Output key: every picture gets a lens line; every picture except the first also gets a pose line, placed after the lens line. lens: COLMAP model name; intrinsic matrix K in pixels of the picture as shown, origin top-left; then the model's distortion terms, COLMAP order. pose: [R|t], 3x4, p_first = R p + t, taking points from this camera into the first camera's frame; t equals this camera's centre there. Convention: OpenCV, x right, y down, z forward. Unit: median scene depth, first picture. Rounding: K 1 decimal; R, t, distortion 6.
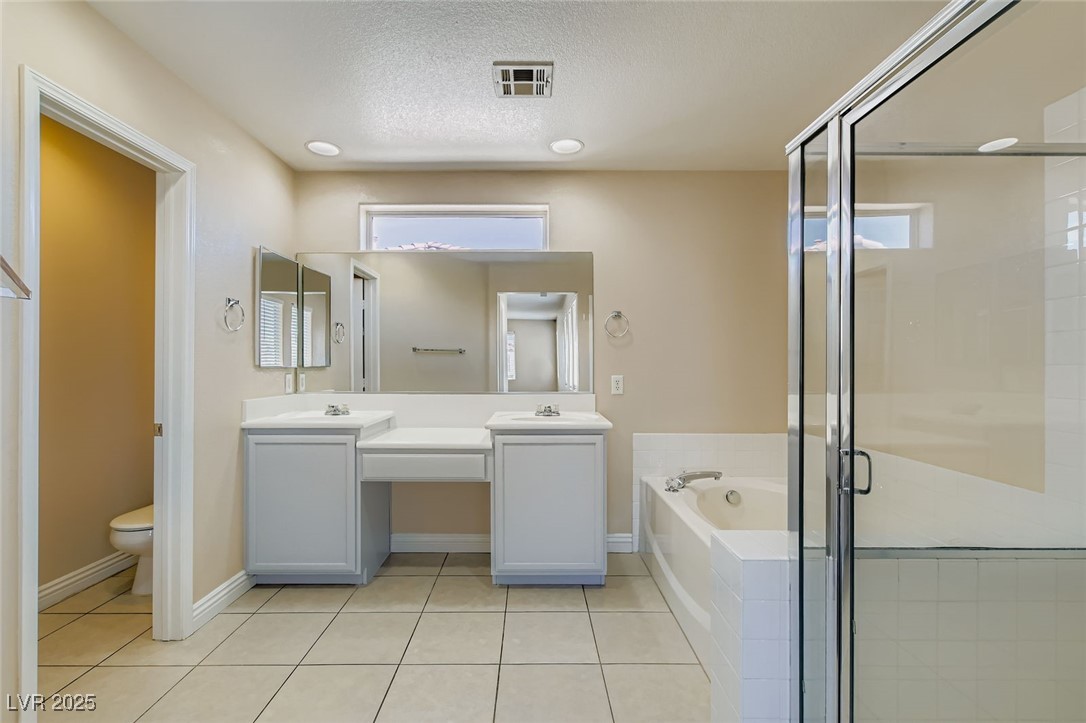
lens RADIAL K [[467.3, 0, 535.0], [0, 467.3, 364.2], [0, 0, 1]] dist [-0.000241, -0.001694]
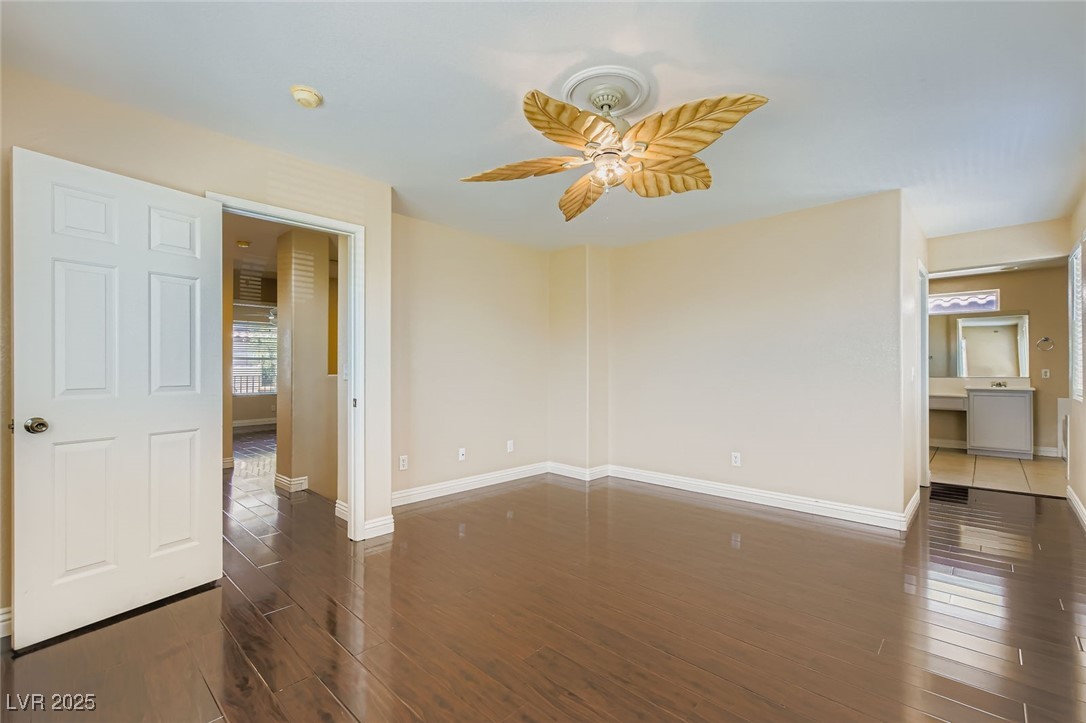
lens RADIAL K [[467.3, 0, 546.1], [0, 467.3, 364.3], [0, 0, 1]] dist [-0.000241, -0.001694]
pose [[0.720486, -0.011604, -0.693373, 0.015974], [0.007251, 0.999931, -0.009199, 0.006885], [0.693432, 0.001600, 0.720520, -2.047463]]
